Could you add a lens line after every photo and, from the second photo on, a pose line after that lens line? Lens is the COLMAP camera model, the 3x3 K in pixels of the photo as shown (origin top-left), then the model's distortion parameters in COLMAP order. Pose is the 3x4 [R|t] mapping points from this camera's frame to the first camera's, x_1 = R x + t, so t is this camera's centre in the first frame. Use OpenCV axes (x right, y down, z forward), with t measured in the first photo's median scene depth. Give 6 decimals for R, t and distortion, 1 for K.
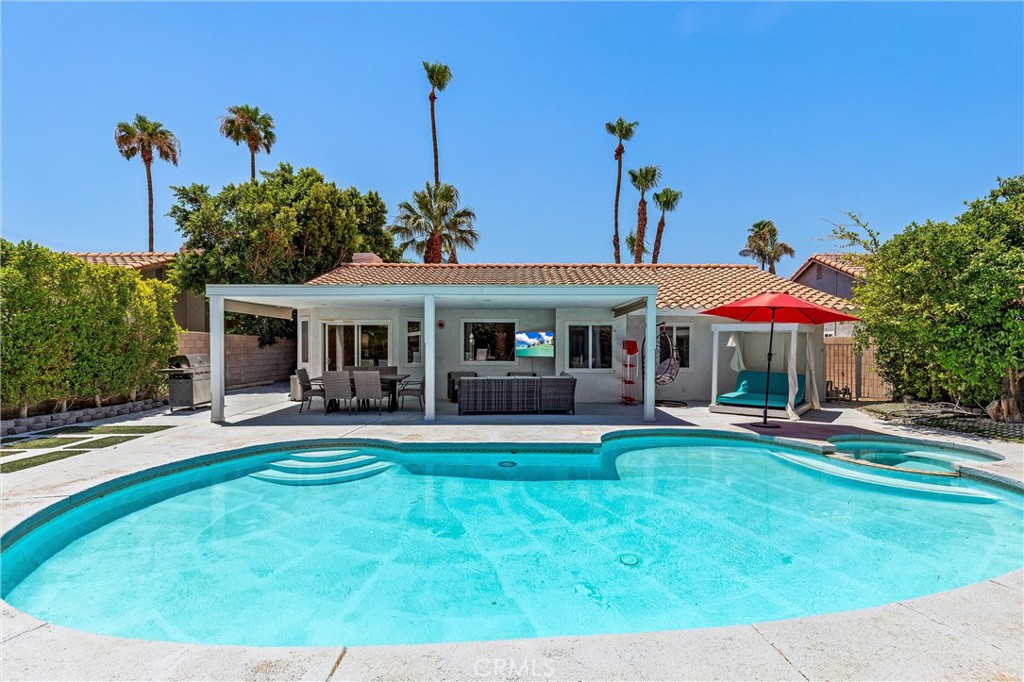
lens RADIAL K [[518.5, 0, 512.0], [0, 518.5, 341.0], [0, 0, 1]] dist [0.003734, 0.000255]
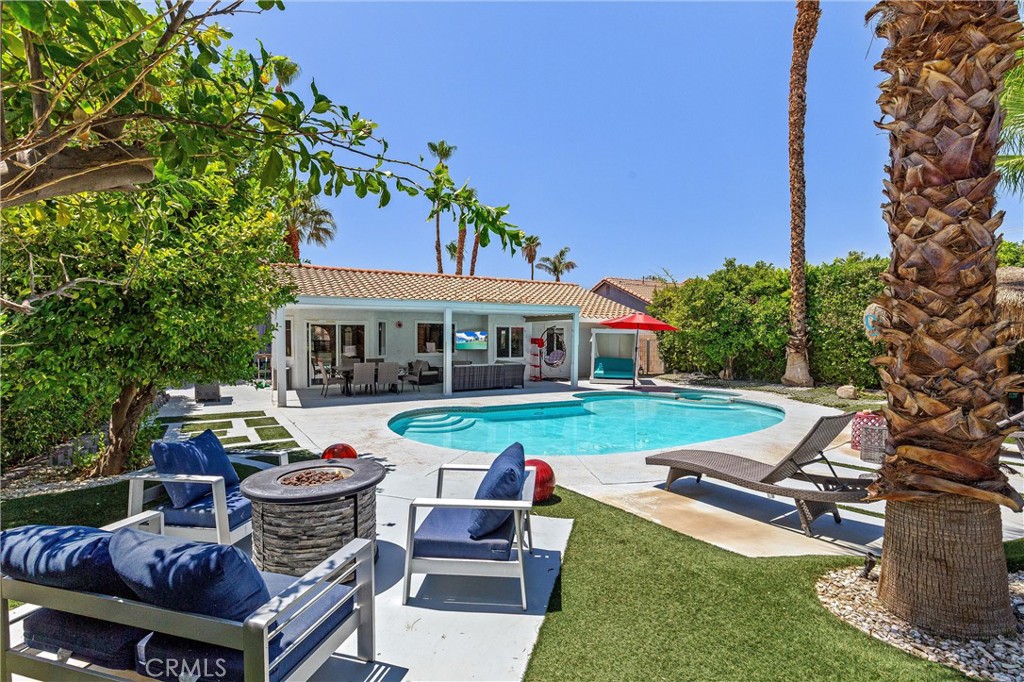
lens RADIAL K [[490.1, 0, 517.7], [0, 490.1, 345.8], [0, 0, 1]] dist [0.000003, -0.000064]
pose [[0.893925, -0.007287, 0.448157, -0.505764], [-0.008021, 0.999448, 0.032251, -0.027210], [-0.448144, -0.032425, 0.893373, -0.263018]]
